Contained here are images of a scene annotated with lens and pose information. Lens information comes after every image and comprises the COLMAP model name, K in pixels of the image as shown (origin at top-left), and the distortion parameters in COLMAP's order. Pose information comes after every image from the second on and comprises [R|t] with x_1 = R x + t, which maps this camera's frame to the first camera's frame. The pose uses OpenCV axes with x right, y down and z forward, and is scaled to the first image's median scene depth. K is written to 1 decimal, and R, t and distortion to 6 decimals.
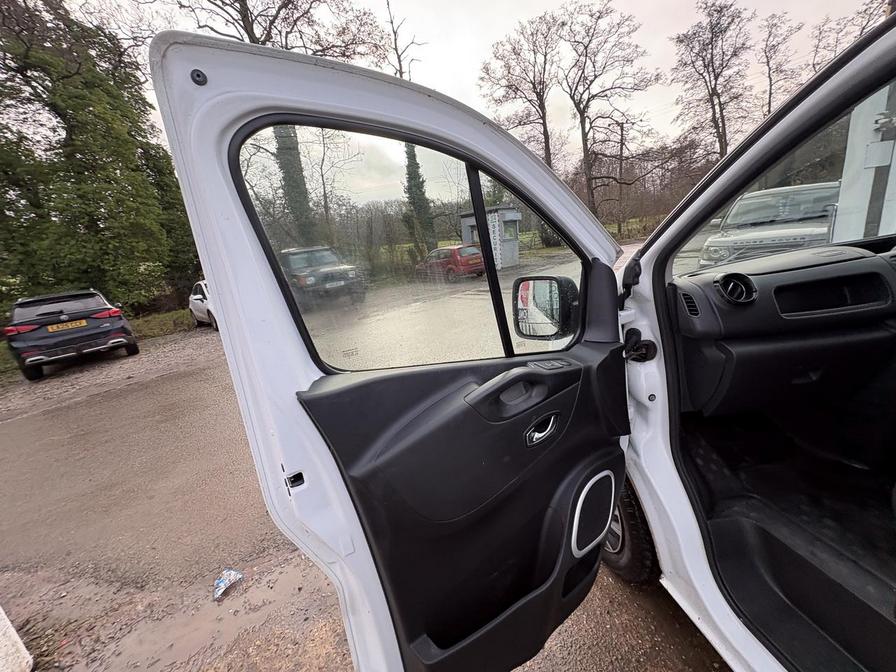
lens RADIAL K [[355.5, 0, 447.9], [0, 355.5, 336.0], [0, 0, 1]] dist [0.000564, -0.000436]
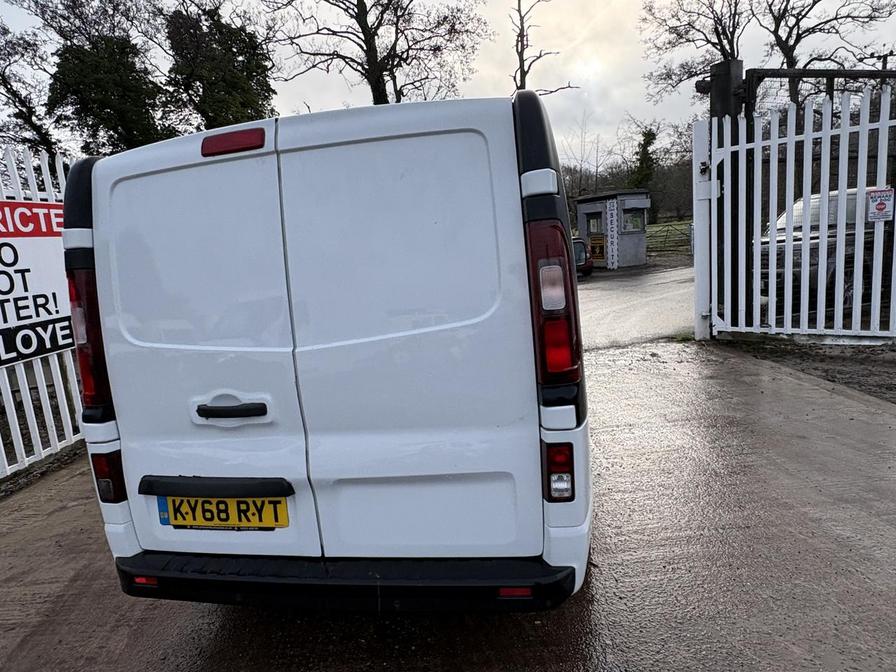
lens RADIAL K [[536.0, 0, 448.8], [0, 536.0, 330.8], [0, 0, 1]] dist [-0.001703, 0.002797]
pose [[0.940810, 0.089295, -0.326960, 0.151656], [-0.109065, 0.993121, -0.042601, 0.031352], [0.320907, 0.075739, 0.944077, -0.178910]]
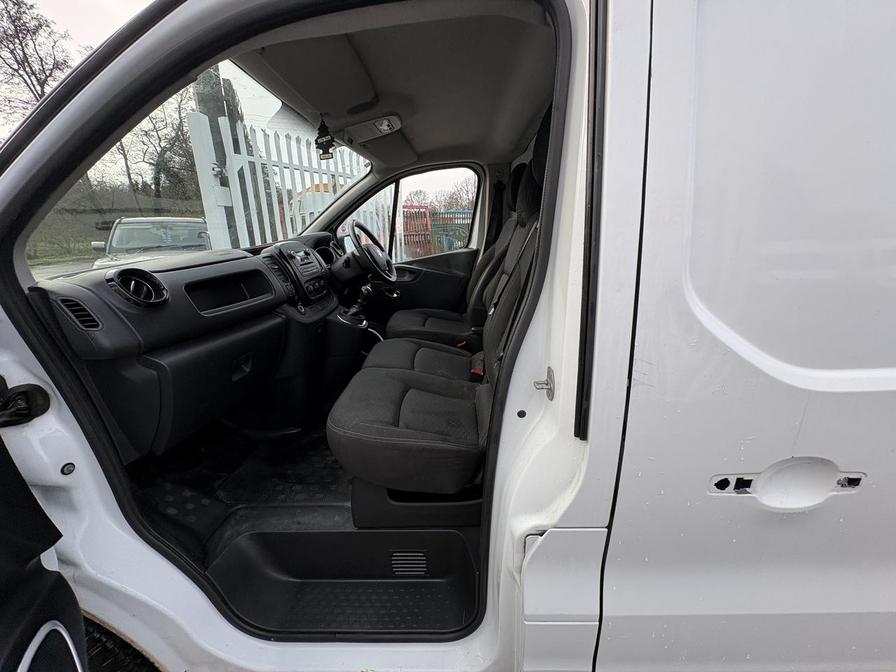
lens RADIAL K [[355.5, 0, 447.8], [0, 355.5, 335.7], [0, 0, 1]] dist [0.000564, -0.000436]
pose [[0.186877, -0.166586, 0.968156, 0.007580], [0.247437, 0.961726, 0.117718, 0.002296], [-0.950711, 0.217559, 0.220944, 0.009768]]
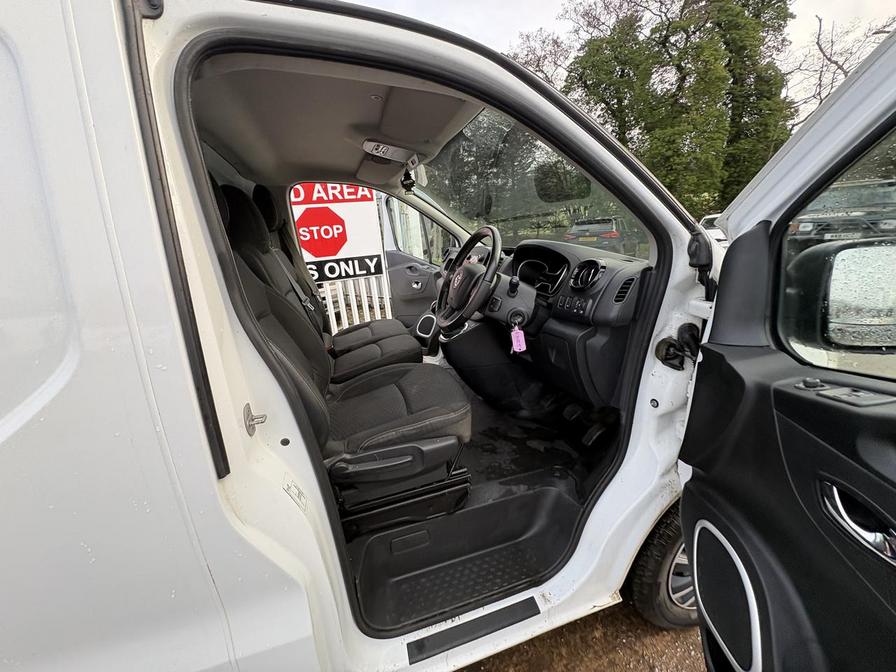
lens RADIAL K [[355.5, 0, 448.7], [0, 355.5, 336.7], [0, 0, 1]] dist [0.000564, -0.000436]
pose [[0.155833, 0.393646, -0.905958, 0.154109], [-0.208964, 0.909542, 0.359259, -0.024585], [0.965428, 0.133328, 0.223994, 0.031983]]
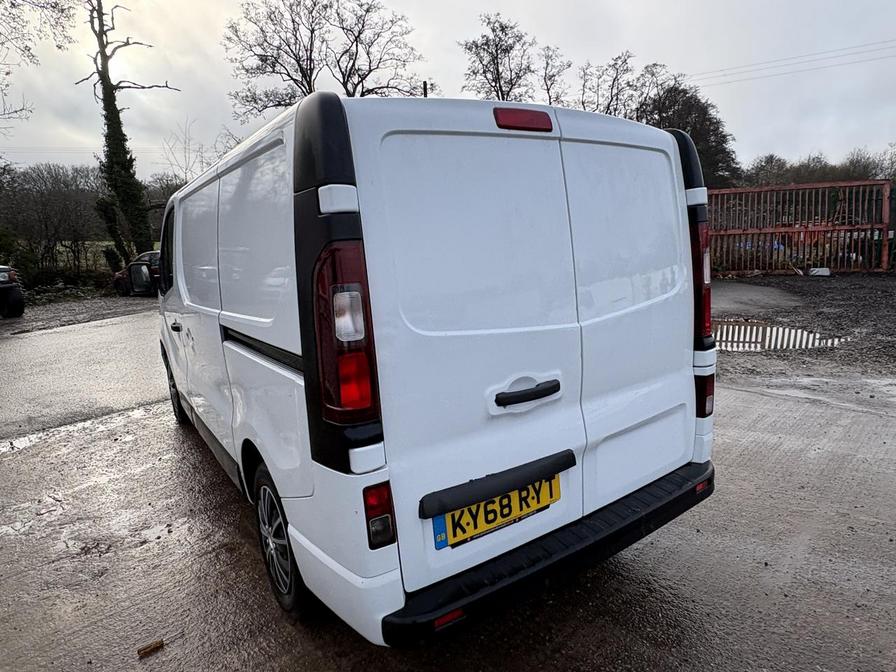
lens RADIAL K [[536.0, 0, 449.4], [0, 536.0, 328.1], [0, 0, 1]] dist [-0.001703, 0.002797]
pose [[0.903404, 0.011682, 0.428632, 0.042124], [0.039454, 0.993124, -0.110221, 0.043183], [-0.426972, 0.116485, 0.896731, -0.178775]]
